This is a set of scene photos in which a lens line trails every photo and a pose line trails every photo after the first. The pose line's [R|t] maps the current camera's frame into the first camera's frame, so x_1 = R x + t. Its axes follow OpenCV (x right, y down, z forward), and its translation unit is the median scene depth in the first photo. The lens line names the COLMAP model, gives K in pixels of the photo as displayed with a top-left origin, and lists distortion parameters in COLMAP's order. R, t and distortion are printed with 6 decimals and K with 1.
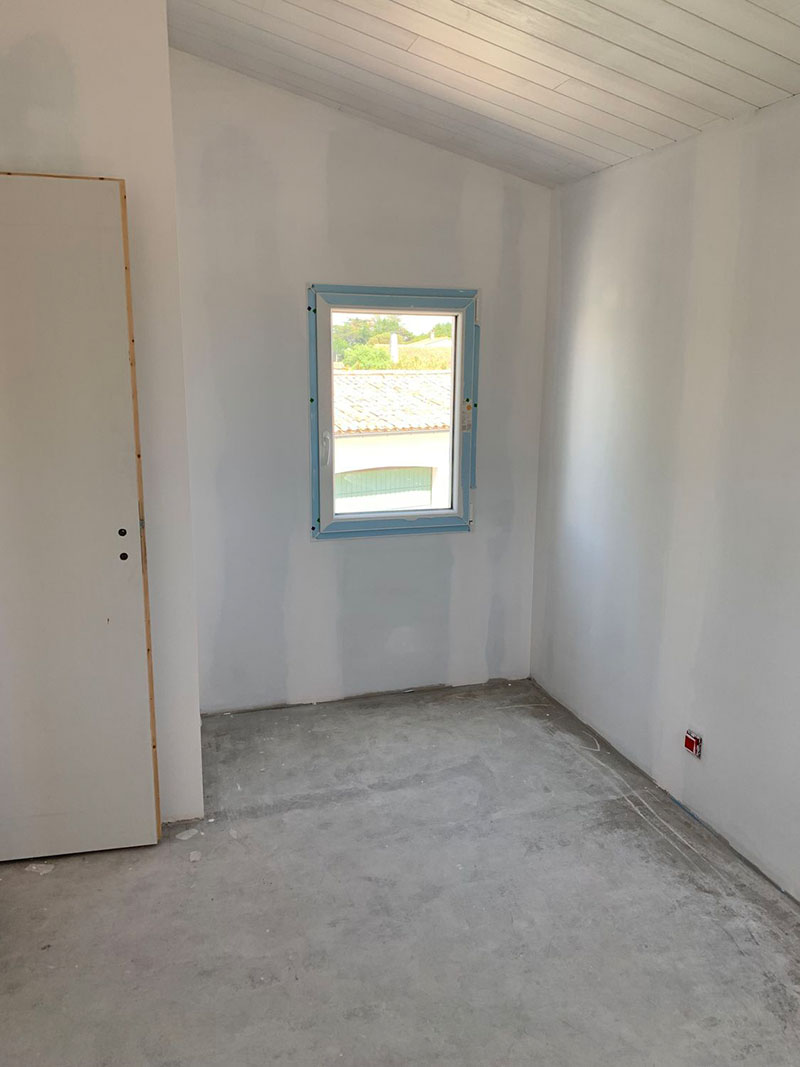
lens RADIAL K [[804.8, 0, 399.3], [0, 804.8, 531.2], [0, 0, 1]] dist [0.040774, -0.035748]
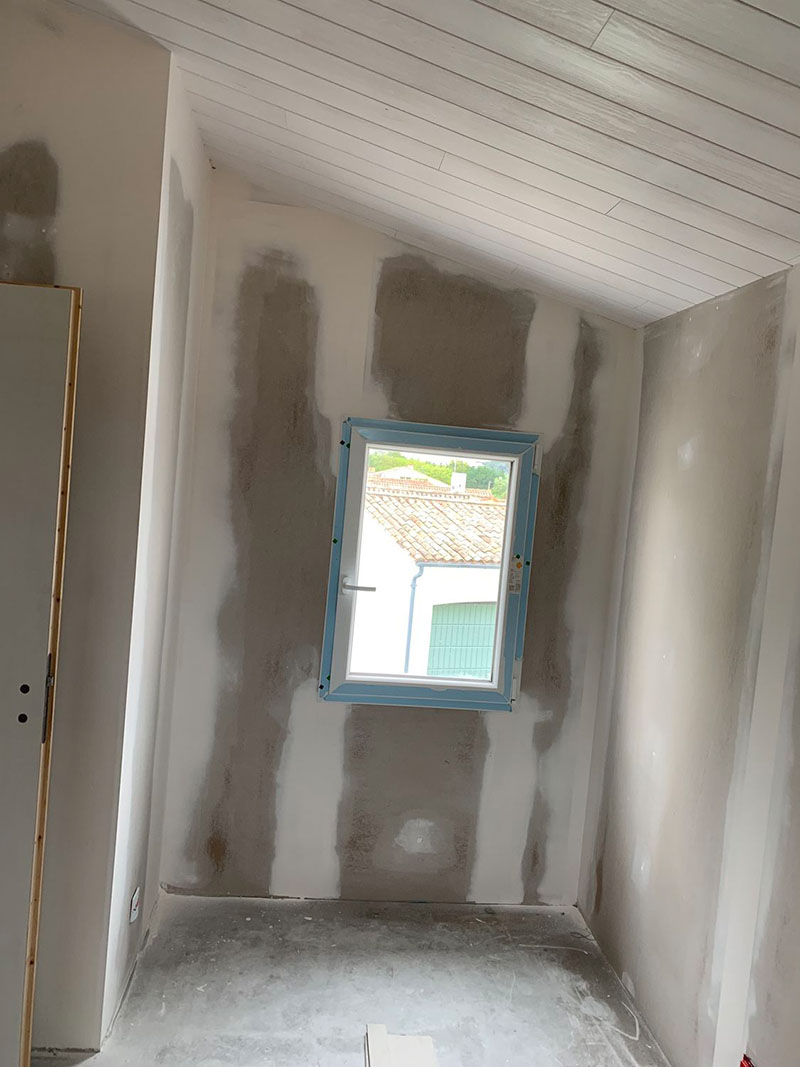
lens RADIAL K [[804.8, 0, 400.0], [0, 804.8, 525.7], [0, 0, 1]] dist [0.040774, -0.035748]
pose [[0.982846, 0.085539, -0.163390, 0.101501], [-0.111024, 0.981840, -0.153832, -0.049799], [0.147265, 0.169333, 0.974494, 0.137750]]
